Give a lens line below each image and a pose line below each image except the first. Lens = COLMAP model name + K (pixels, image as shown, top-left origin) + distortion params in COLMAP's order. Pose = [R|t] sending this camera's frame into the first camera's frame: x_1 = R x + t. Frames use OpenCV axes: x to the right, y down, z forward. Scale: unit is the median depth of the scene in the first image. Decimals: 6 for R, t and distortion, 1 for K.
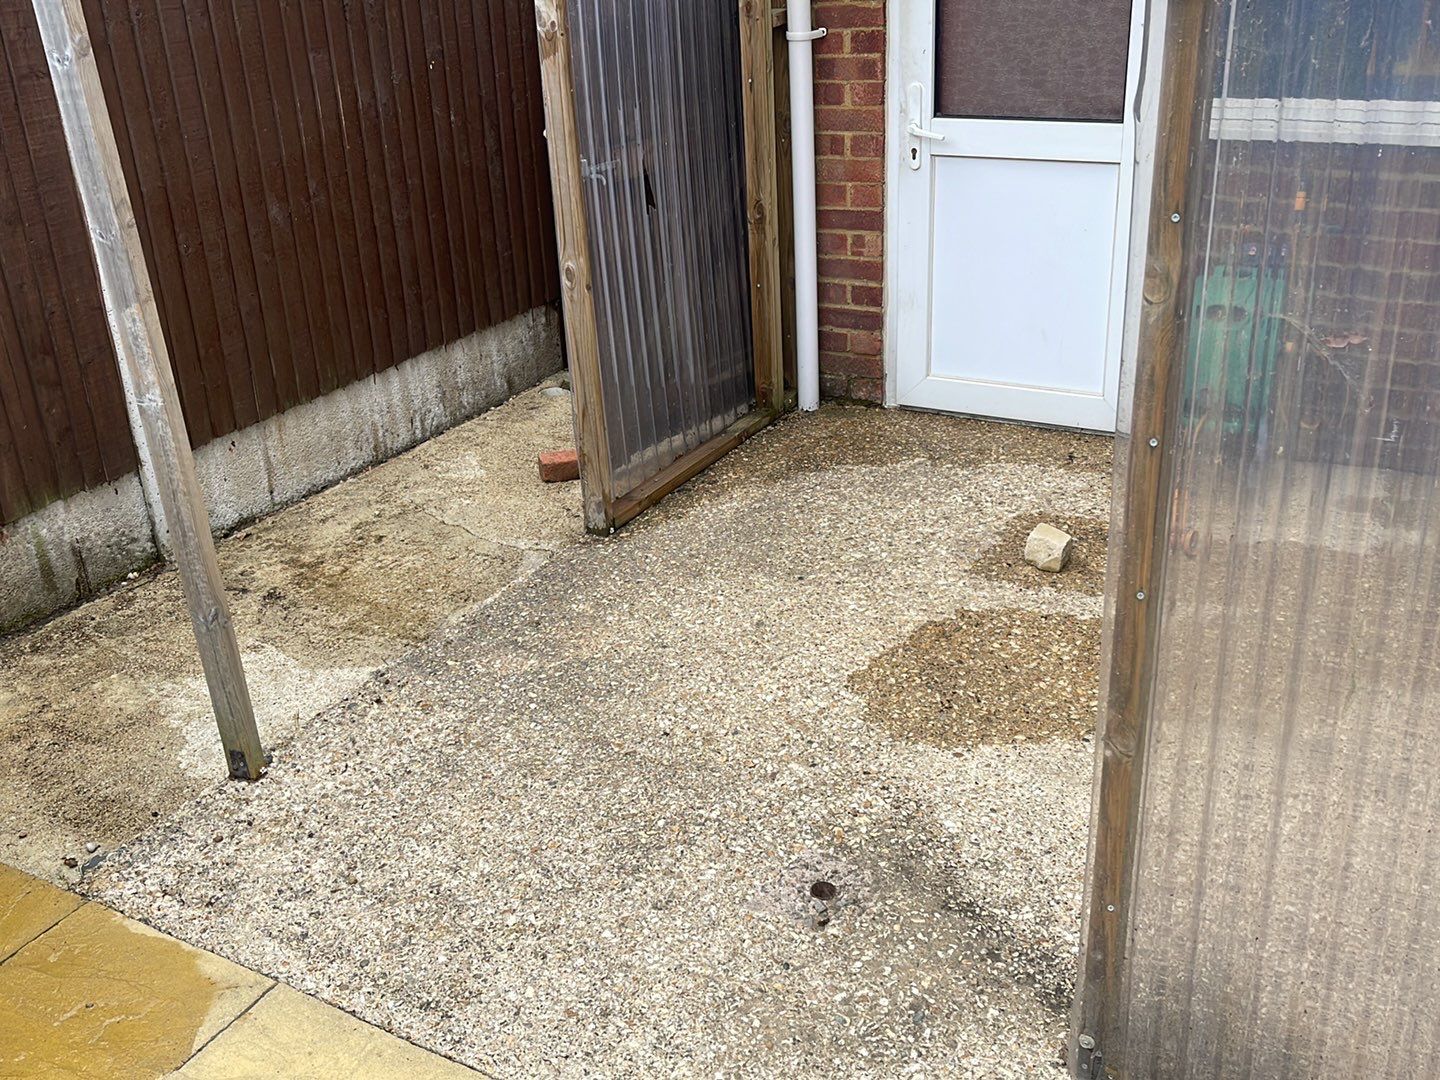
lens RADIAL K [[1427.1, 0, 720.0], [0, 1427.1, 540.0], [0, 0, 1]] dist [0.144650, -0.381155]
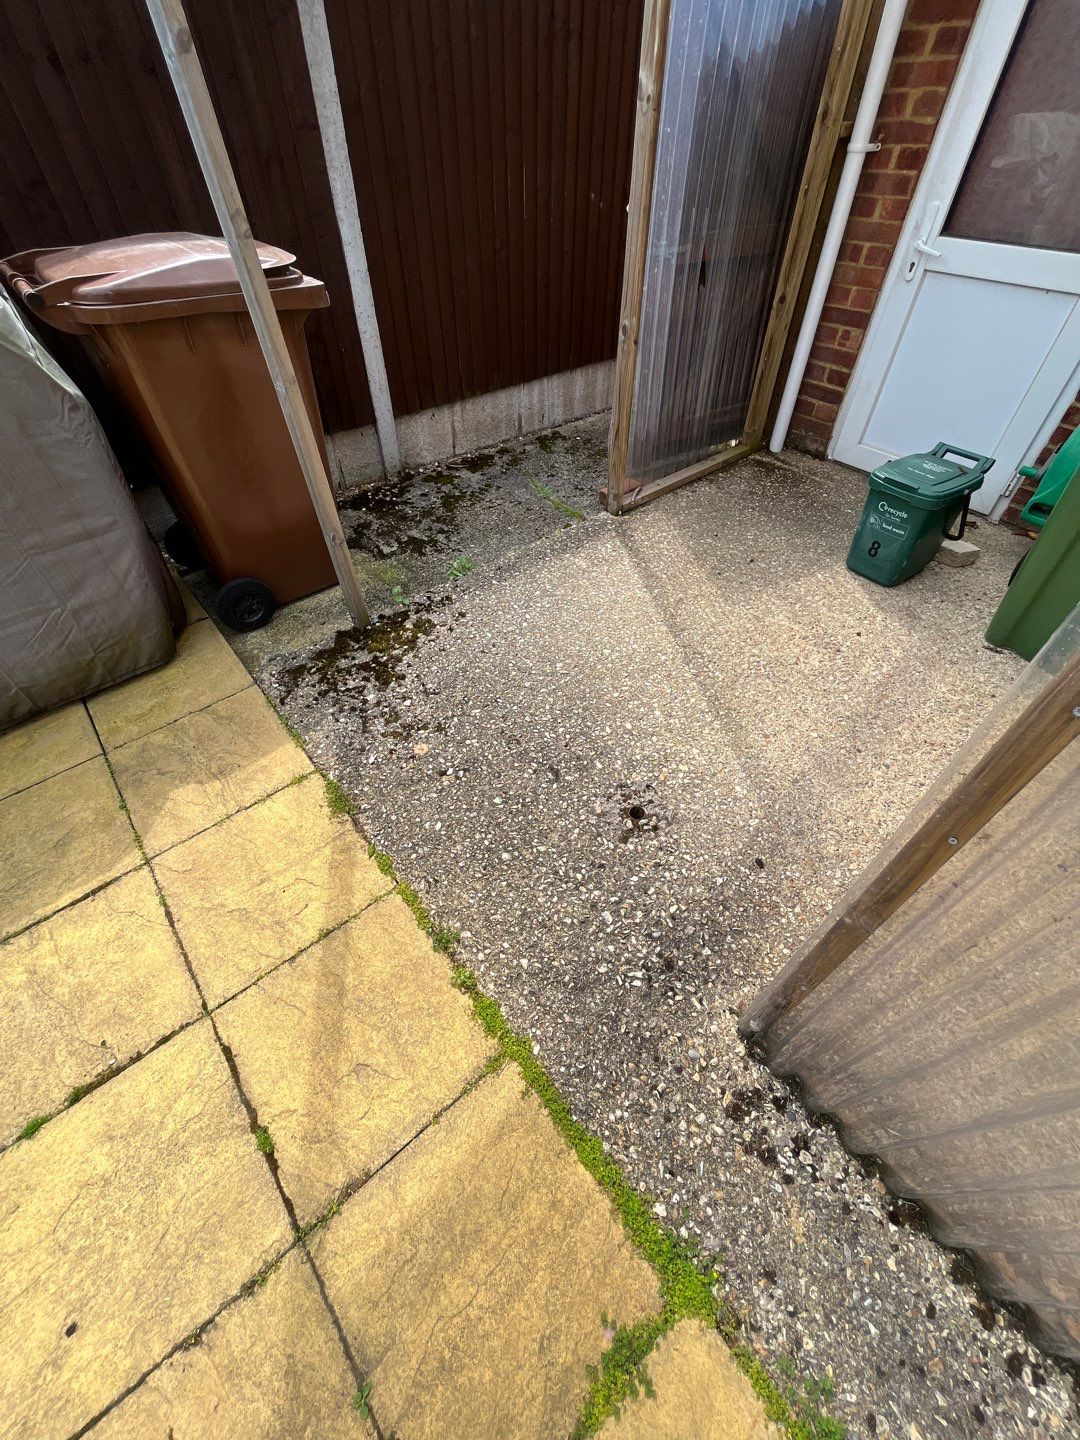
lens RADIAL K [[581.2, 0, 542.3], [0, 581.2, 717.2], [0, 0, 1]] dist [-0.002975, 0.000170]
pose [[0.934714, 0.286608, -0.210156, 0.045110], [-0.180318, 0.892005, 0.414503, -0.052797], [0.306260, -0.349547, 0.885450, 0.259876]]
